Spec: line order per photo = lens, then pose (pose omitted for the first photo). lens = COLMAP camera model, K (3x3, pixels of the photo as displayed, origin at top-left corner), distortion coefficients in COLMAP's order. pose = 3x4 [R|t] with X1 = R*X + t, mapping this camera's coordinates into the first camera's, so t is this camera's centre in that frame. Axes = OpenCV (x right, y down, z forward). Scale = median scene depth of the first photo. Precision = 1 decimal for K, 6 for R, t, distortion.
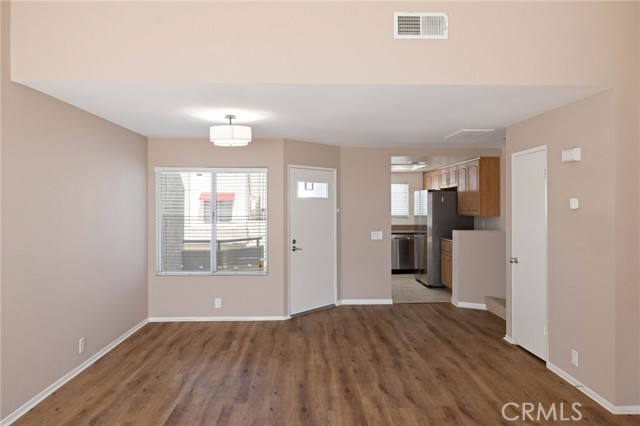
lens RADIAL K [[437.5, 0, 321.2], [0, 437.5, 209.2], [0, 0, 1]] dist [-0.009913, 0.002366]
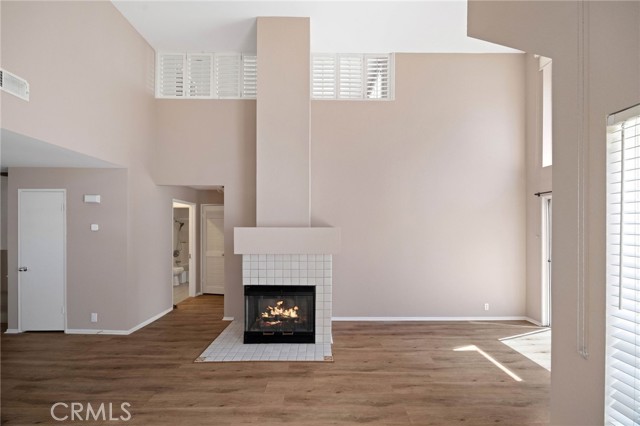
lens RADIAL K [[250.7, 0, 313.6], [0, 250.7, 228.5], [0, 0, 1]] dist [-0.001713, -0.000217]
pose [[0.049415, 0.004140, 0.998770, -0.274236], [0.005563, 0.999975, -0.004420, 0.000706], [-0.998763, 0.005774, 0.049391, 0.068722]]
